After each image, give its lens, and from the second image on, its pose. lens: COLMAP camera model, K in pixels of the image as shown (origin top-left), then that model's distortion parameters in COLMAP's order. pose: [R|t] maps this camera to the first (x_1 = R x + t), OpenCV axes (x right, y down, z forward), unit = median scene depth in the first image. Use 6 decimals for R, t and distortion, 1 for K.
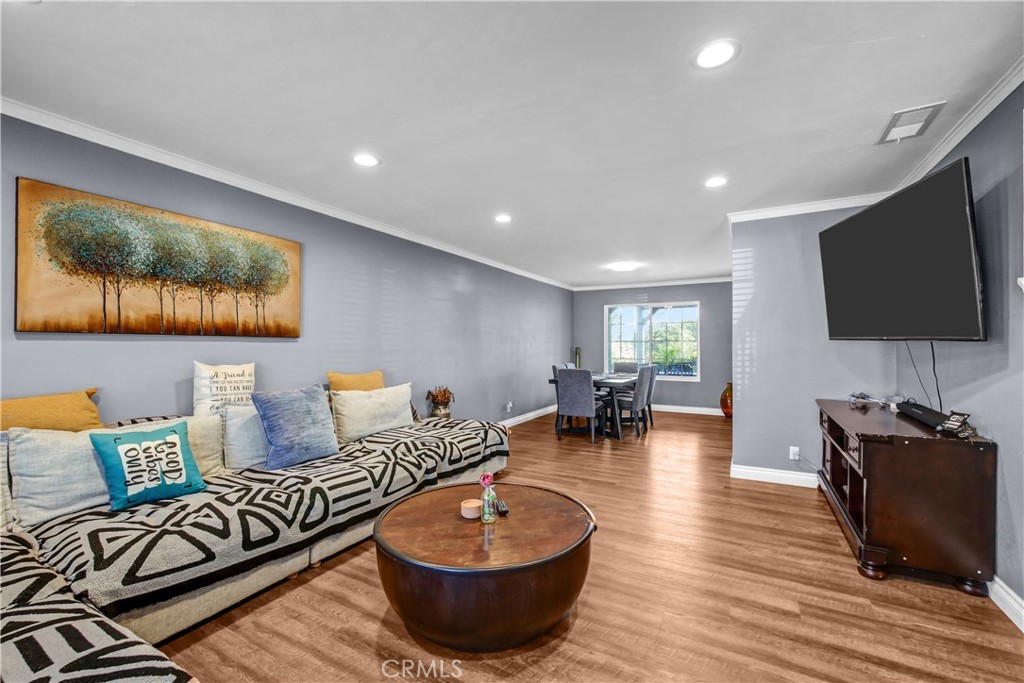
lens RADIAL K [[427.7, 0, 511.2], [0, 427.7, 347.5], [0, 0, 1]] dist [-0.000766, -0.000079]
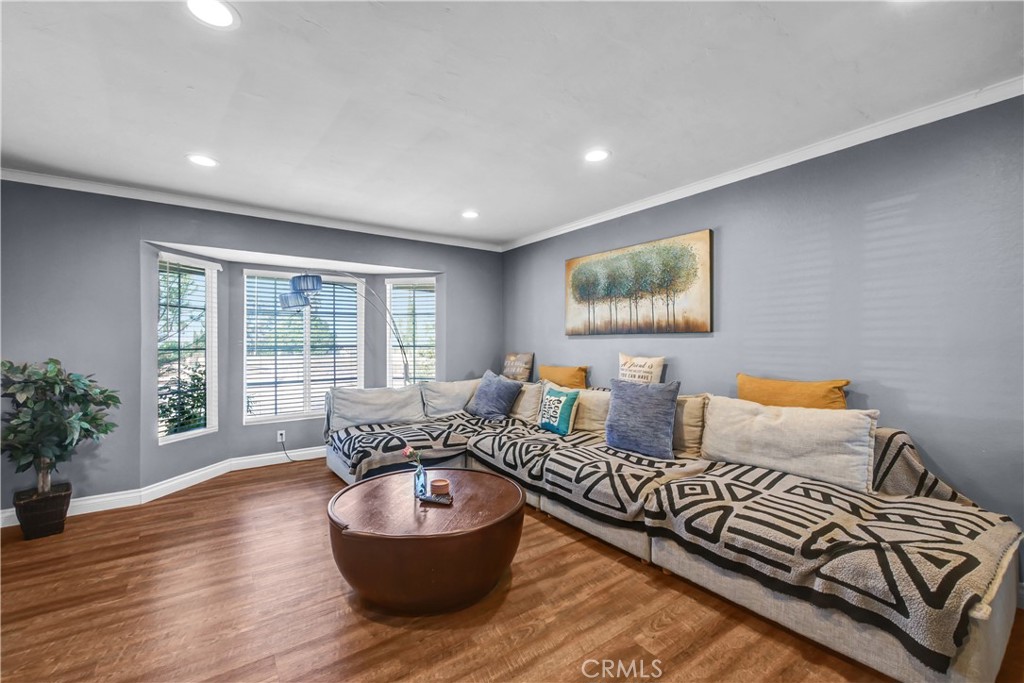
lens RADIAL K [[427.7, 0, 509.4], [0, 427.7, 339.2], [0, 0, 1]] dist [-0.000766, -0.000079]
pose [[-0.415442, -0.001467, -0.909619, 0.600749], [0.005415, 0.999977, -0.004085, -0.007674], [0.909604, -0.006622, -0.415424, 1.142679]]
